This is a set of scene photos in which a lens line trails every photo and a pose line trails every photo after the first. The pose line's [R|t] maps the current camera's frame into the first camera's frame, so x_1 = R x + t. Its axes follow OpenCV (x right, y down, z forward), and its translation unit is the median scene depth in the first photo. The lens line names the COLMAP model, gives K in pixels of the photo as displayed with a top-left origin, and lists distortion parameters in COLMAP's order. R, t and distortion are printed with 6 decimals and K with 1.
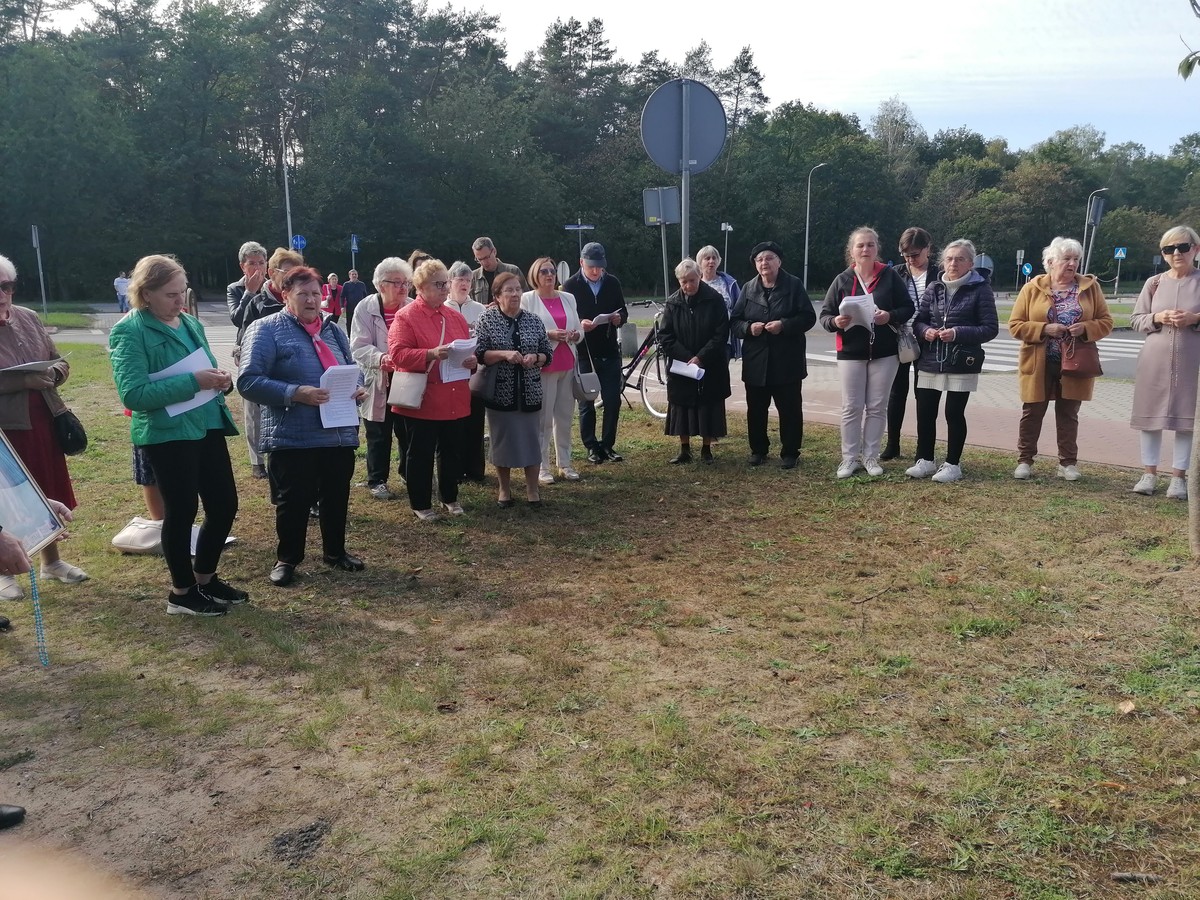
lens RADIAL K [[894.5, 0, 603.4], [0, 894.5, 448.5], [0, 0, 1]] dist [0.085219, -0.099498]
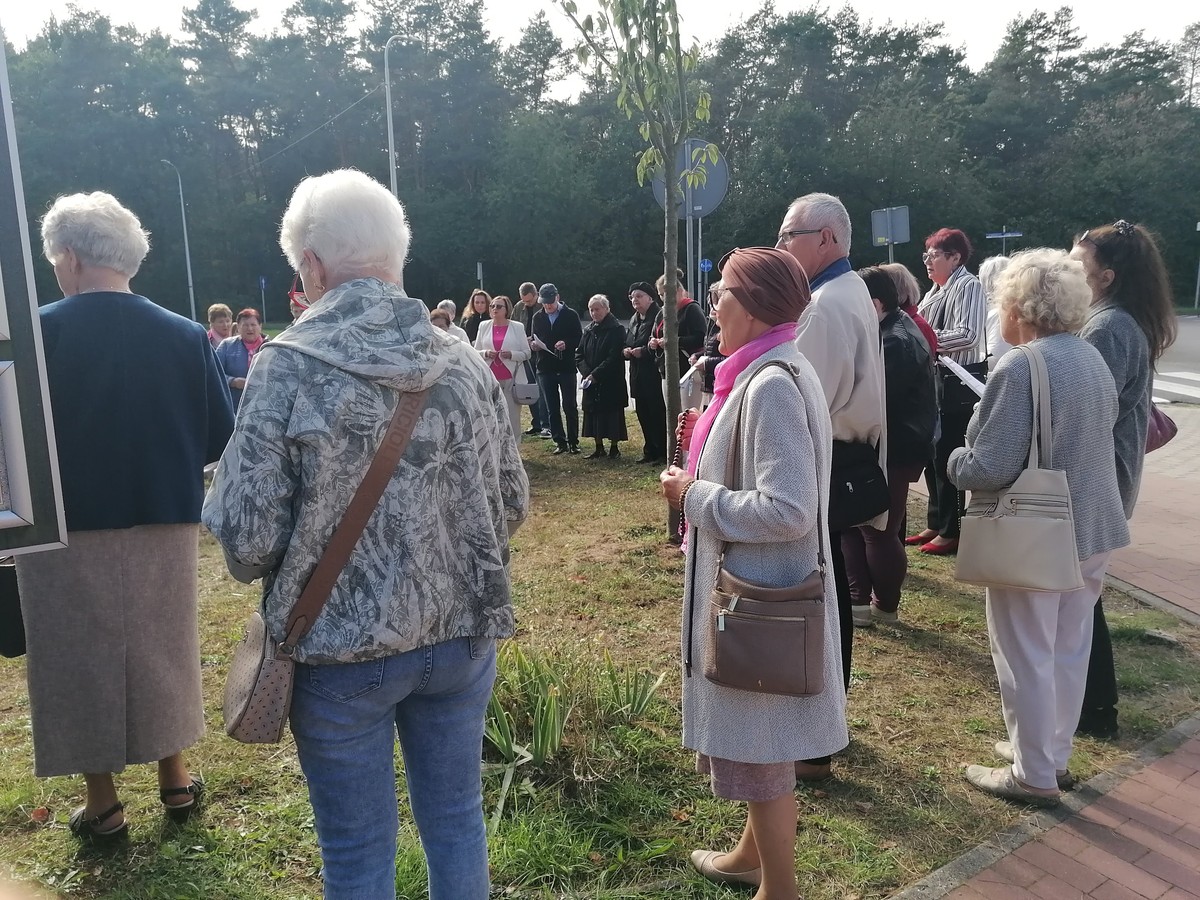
lens RADIAL K [[894.5, 0, 597.6], [0, 894.5, 450.4], [0, 0, 1]] dist [0.085219, -0.099498]
pose [[0.864554, 0.071689, -0.497400, 0.154698], [-0.078462, 0.996890, 0.007301, -0.000765], [0.496377, 0.032715, 0.867490, -0.017424]]
